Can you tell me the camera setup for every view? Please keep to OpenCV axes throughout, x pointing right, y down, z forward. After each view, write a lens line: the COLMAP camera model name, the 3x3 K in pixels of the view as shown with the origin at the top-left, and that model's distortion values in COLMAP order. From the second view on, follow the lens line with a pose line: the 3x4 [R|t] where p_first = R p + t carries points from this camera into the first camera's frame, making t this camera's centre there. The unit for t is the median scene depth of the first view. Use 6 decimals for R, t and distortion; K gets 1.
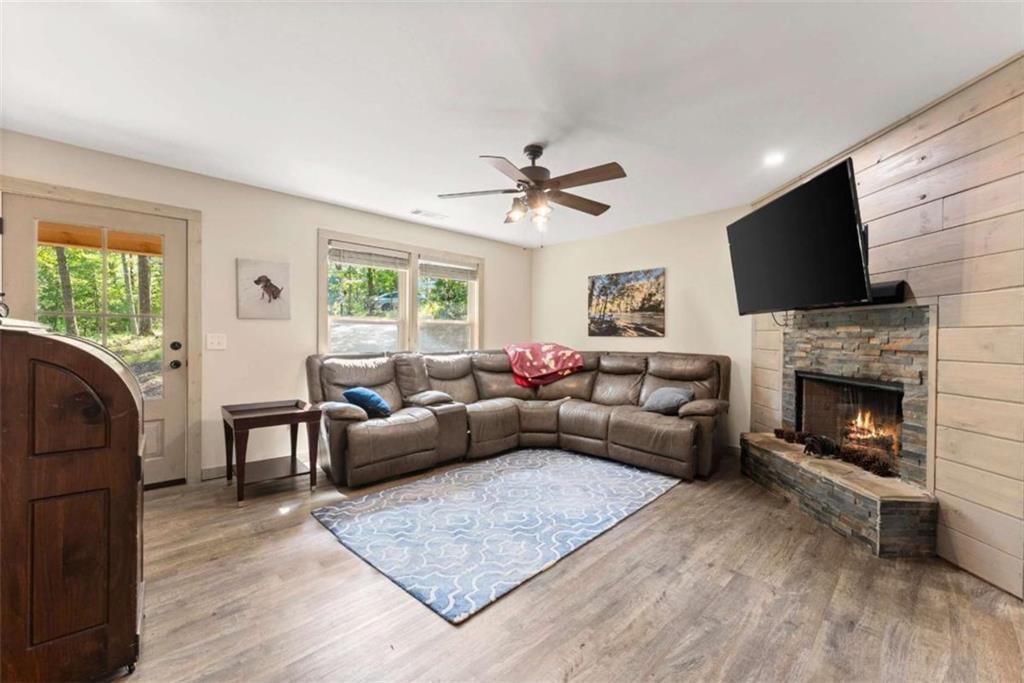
lens RADIAL K [[411.0, 0, 514.3], [0, 411.0, 340.2], [0, 0, 1]] dist [0.000363, -0.000754]
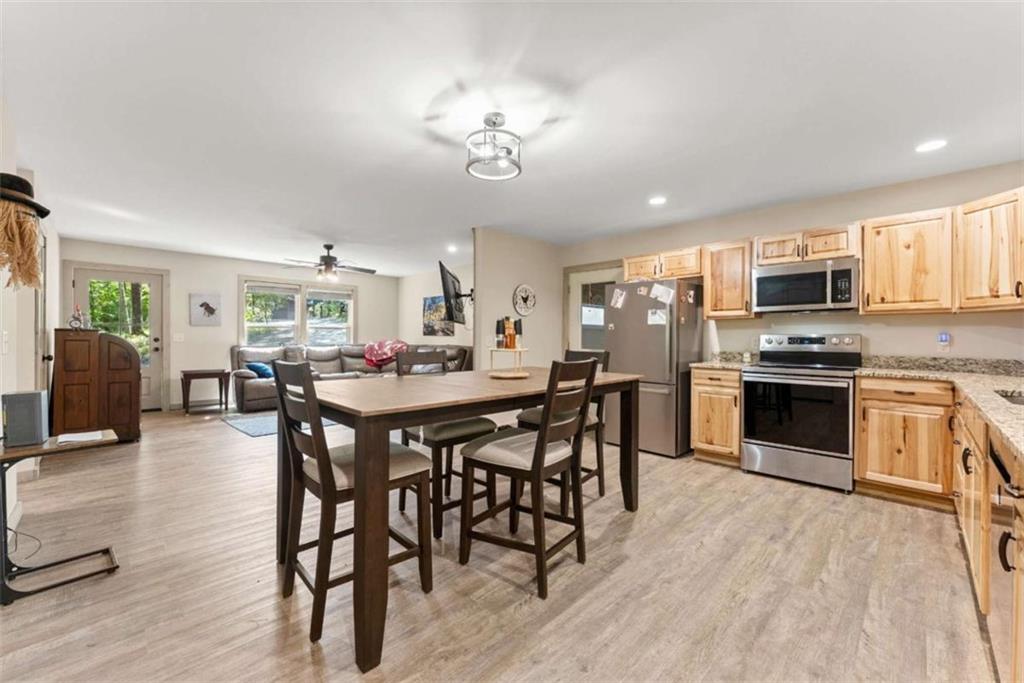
lens RADIAL K [[411.0, 0, 515.5], [0, 411.0, 340.8], [0, 0, 1]] dist [0.000363, -0.000754]
pose [[0.999885, 0.002067, 0.015042, 0.670568], [-0.002092, 0.999996, 0.001664, 0.009465], [-0.015039, -0.001695, 0.999885, -0.768192]]
